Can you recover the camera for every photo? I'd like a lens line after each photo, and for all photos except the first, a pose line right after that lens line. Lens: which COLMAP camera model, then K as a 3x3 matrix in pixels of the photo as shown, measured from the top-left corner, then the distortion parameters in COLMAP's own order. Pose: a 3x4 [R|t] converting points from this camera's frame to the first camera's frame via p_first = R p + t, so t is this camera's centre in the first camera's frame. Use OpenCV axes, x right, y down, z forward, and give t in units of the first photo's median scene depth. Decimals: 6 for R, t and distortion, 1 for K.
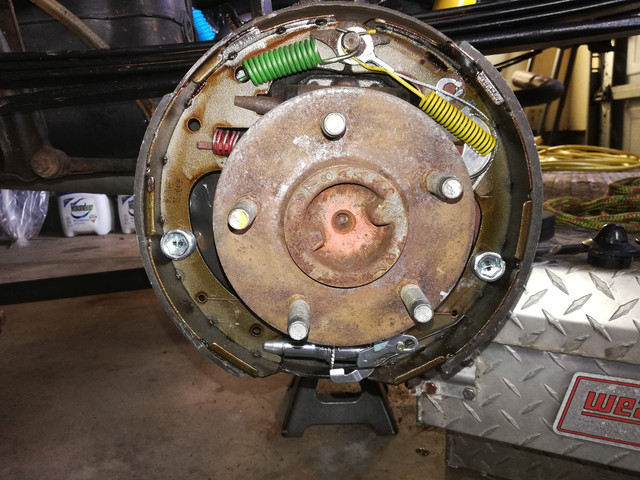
lens RADIAL K [[484.9, 0, 320.0], [0, 484.9, 240.0], [0, 0, 1]] dist [0.028844, -0.003932]
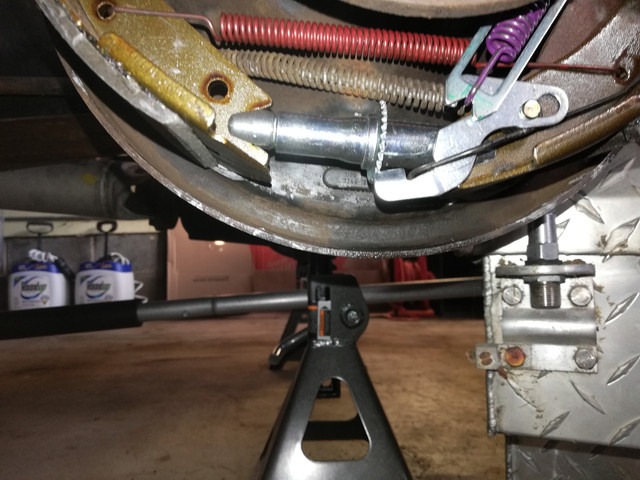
lens RADIAL K [[493.5, 0, 320.0], [0, 493.5, 240.0], [0, 0, 1]] dist [-0.007344, -0.004257]
pose [[0.998680, 0.023673, 0.045586, -0.045373], [-0.011975, 0.970317, -0.241540, 0.398269], [-0.049951, 0.240675, 0.969320, 0.515302]]
